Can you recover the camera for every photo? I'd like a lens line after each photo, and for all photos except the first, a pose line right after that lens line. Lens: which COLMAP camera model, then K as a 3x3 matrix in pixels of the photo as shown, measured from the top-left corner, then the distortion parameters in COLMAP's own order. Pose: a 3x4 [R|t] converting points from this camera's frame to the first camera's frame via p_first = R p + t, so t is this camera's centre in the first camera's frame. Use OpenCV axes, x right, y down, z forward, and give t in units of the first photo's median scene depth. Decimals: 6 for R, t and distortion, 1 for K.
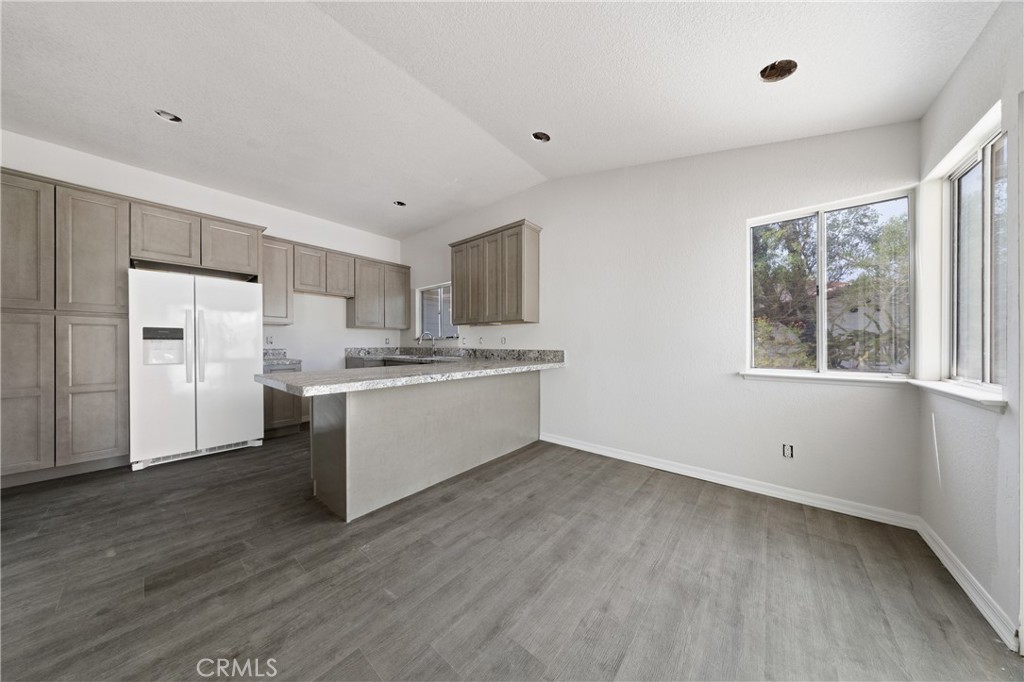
lens RADIAL K [[307.3, 0, 511.3], [0, 307.3, 345.7], [0, 0, 1]] dist [-0.000110, 0.000078]
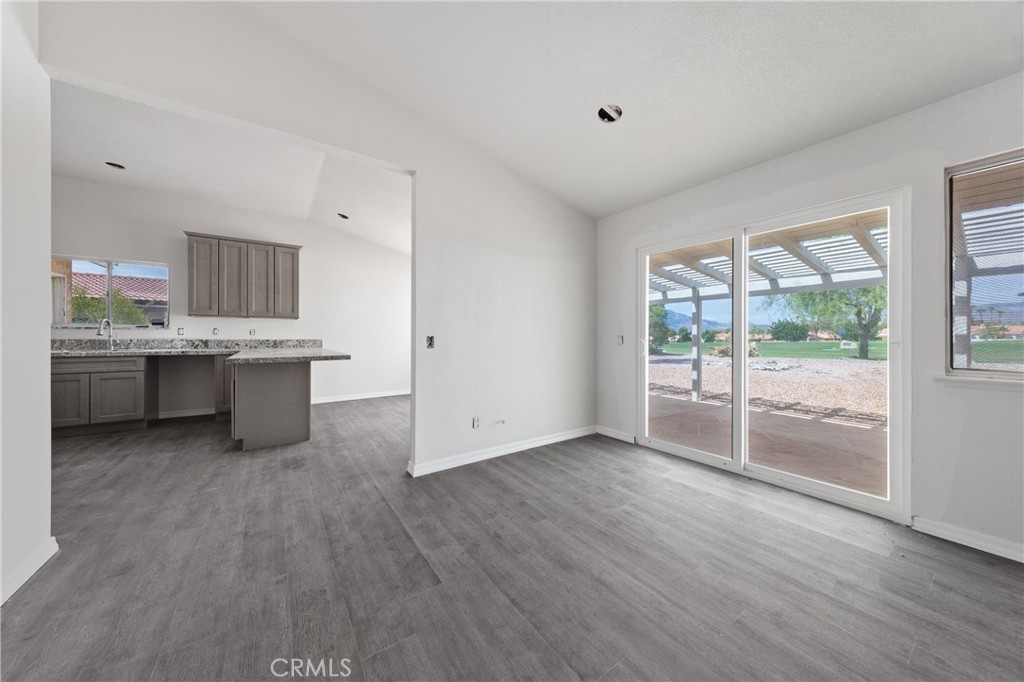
lens RADIAL K [[340.1, 0, 522.2], [0, 340.1, 338.5], [0, 0, 1]] dist [0.000241, -0.003652]
pose [[0.232534, -0.007395, 0.972560, -1.445366], [0.001941, 0.999973, 0.007140, 0.001554], [-0.972586, 0.000228, 0.232542, -0.401028]]
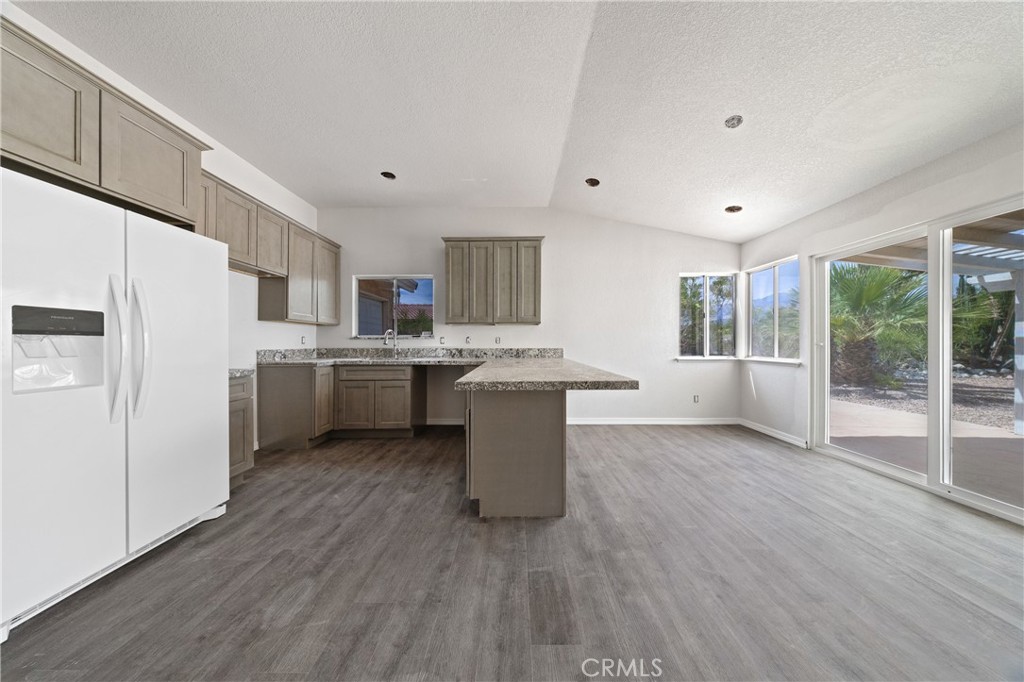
lens RADIAL K [[297.5, 0, 511.5], [0, 297.5, 344.8], [0, 0, 1]] dist [0.000420, -0.000049]
pose [[0.771953, -0.005531, 0.635655, -0.904678], [0.007151, 0.999974, 0.000016, -0.000138], [-0.635639, 0.004533, 0.771973, 0.238414]]
